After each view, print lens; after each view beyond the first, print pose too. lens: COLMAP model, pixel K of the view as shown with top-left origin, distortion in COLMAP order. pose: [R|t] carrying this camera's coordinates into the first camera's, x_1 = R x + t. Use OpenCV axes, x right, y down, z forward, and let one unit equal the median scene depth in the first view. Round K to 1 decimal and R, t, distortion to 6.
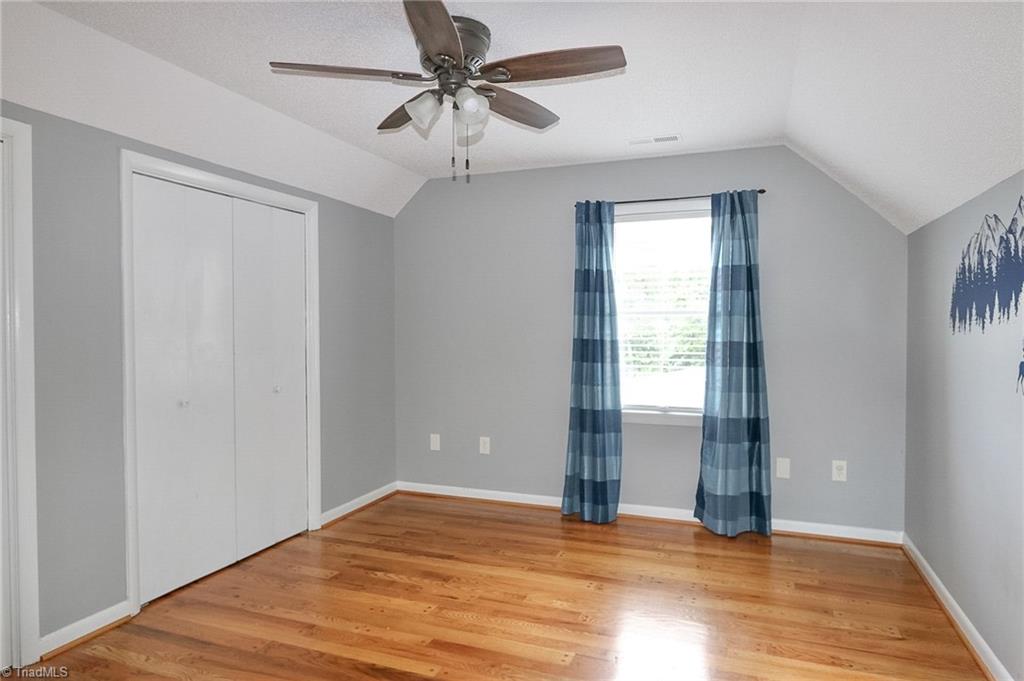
lens RADIAL K [[649.2, 0, 497.1], [0, 649.2, 337.2], [0, 0, 1]] dist [-0.023060, 0.009054]
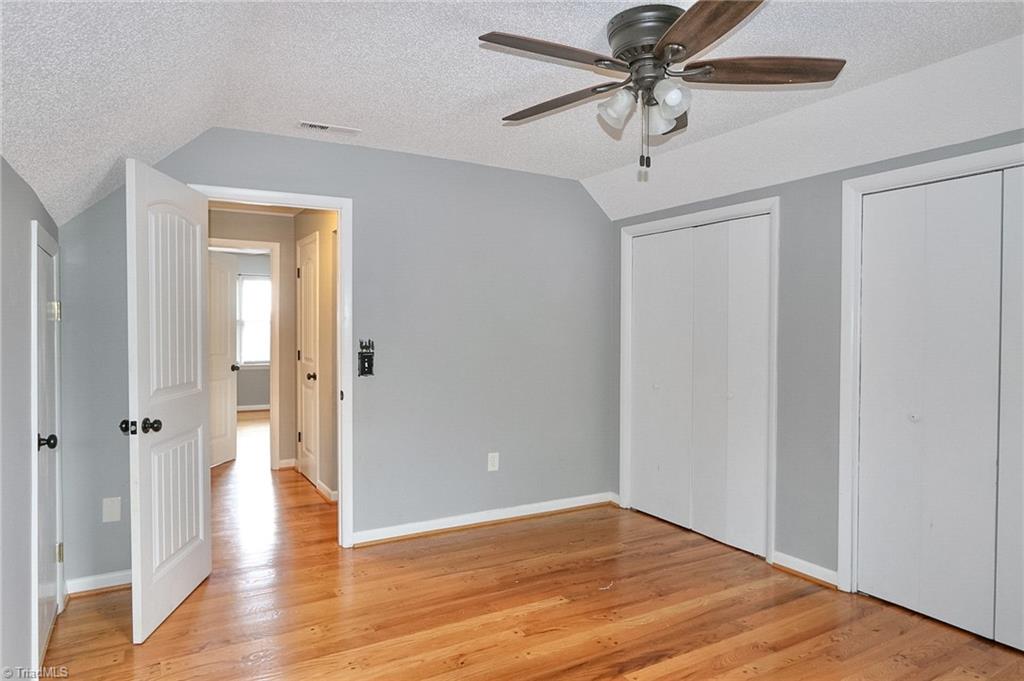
lens RADIAL K [[649.2, 0, 511.3], [0, 649.2, 337.8], [0, 0, 1]] dist [-0.023060, 0.009054]
pose [[-0.626014, 0.014178, -0.779683, 0.503753], [-0.018396, 0.999288, 0.032942, -0.028315], [0.779595, 0.034966, -0.625307, 0.923540]]
